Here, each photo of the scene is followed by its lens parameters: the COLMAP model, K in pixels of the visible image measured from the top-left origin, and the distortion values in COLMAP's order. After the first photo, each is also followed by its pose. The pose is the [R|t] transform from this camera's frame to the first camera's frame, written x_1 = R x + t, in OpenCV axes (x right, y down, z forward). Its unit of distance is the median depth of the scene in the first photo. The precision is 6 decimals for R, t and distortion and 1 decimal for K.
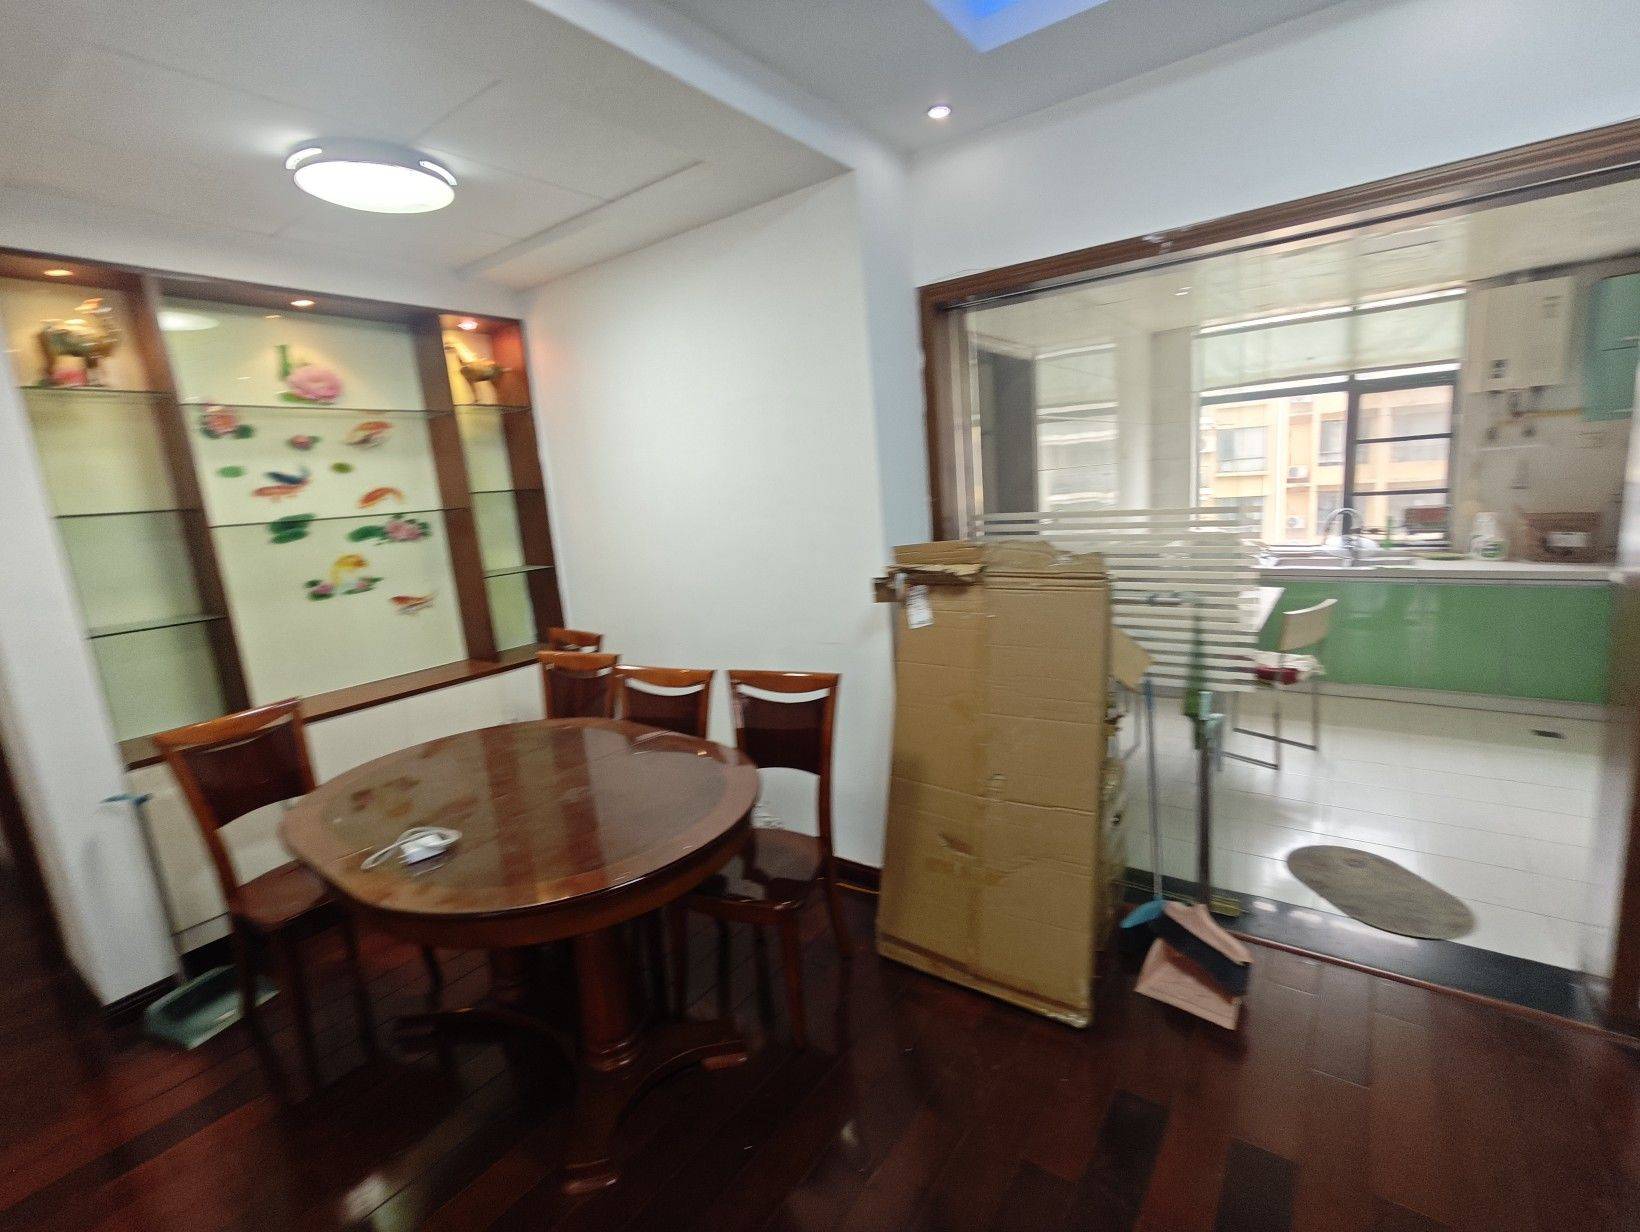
lens RADIAL K [[749.9, 0, 823.4], [0, 749.9, 614.6], [0, 0, 1]] dist [0.005040, 0.002130]
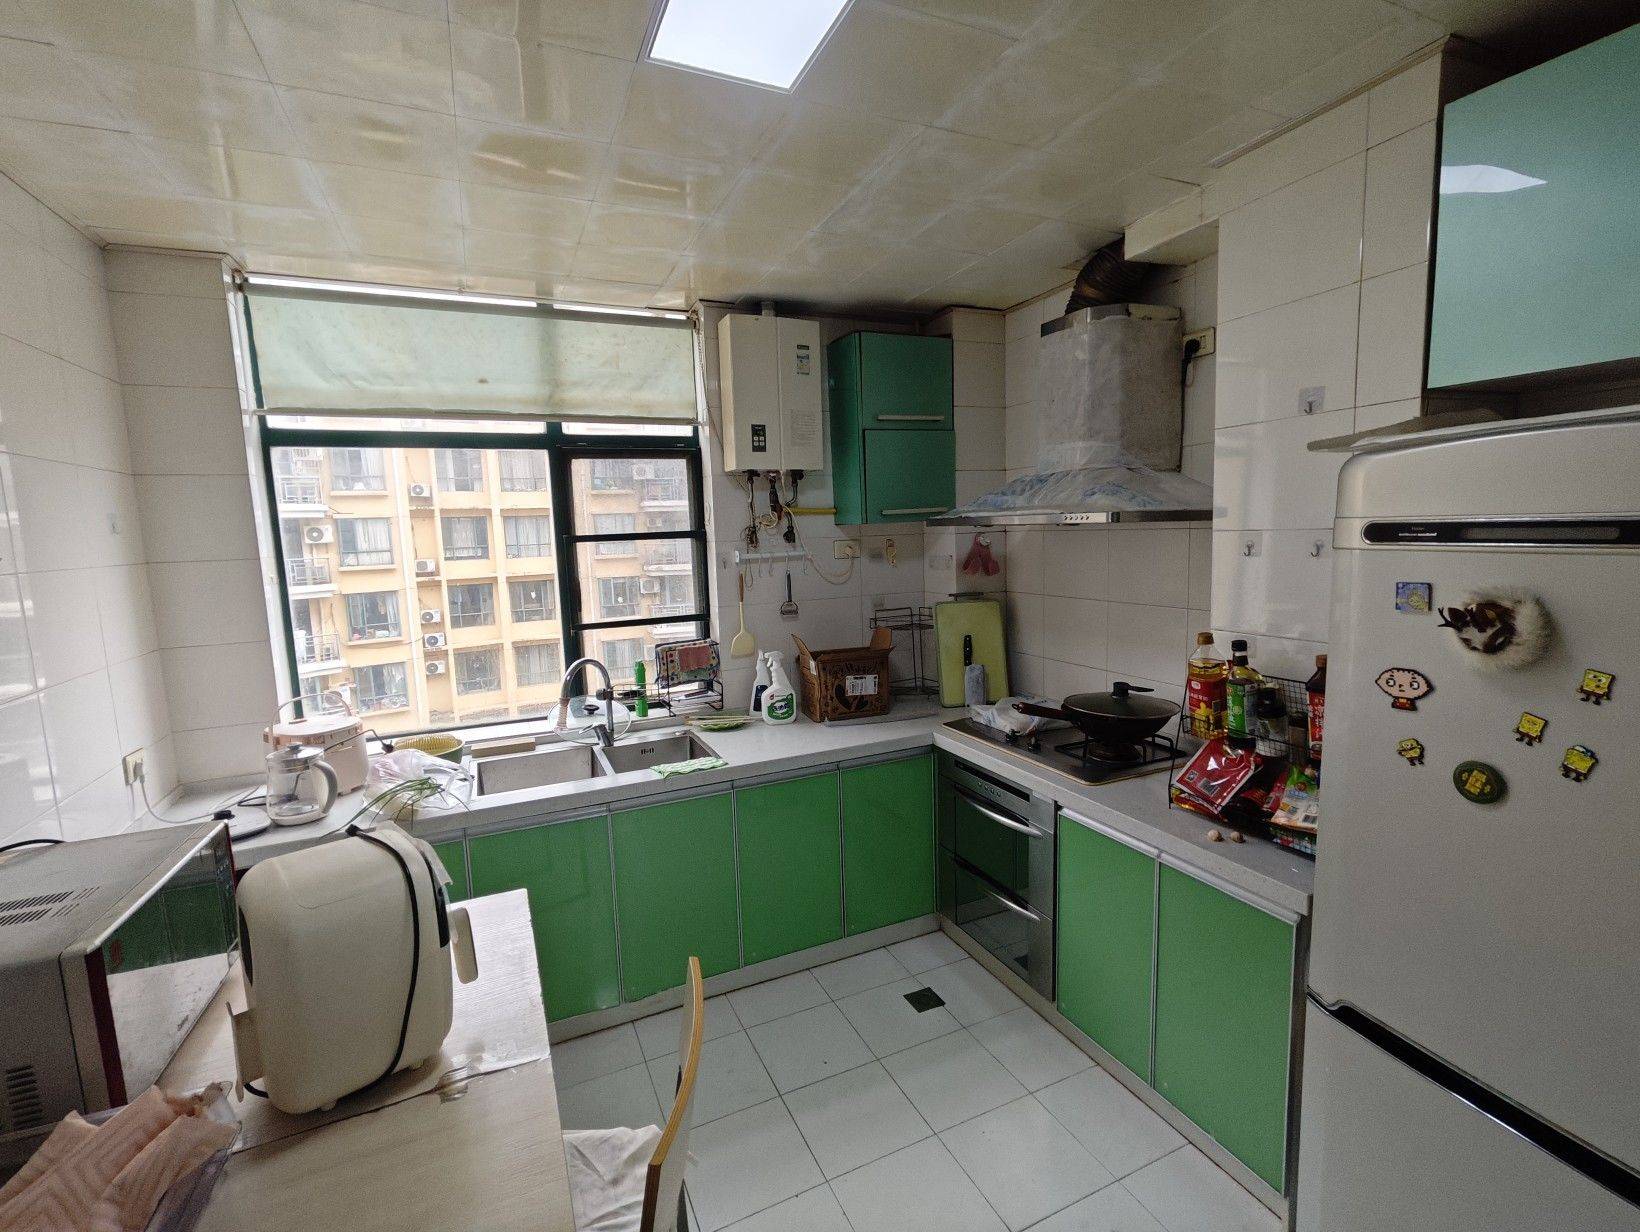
lens RADIAL K [[749.9, 0, 820.4], [0, 749.9, 614.1], [0, 0, 1]] dist [0.005040, 0.002130]
pose [[0.503604, -0.052286, 0.862351, 0.325814], [0.155243, 0.987396, -0.030792, -0.135176], [-0.849872, 0.149381, 0.505374, 0.599279]]
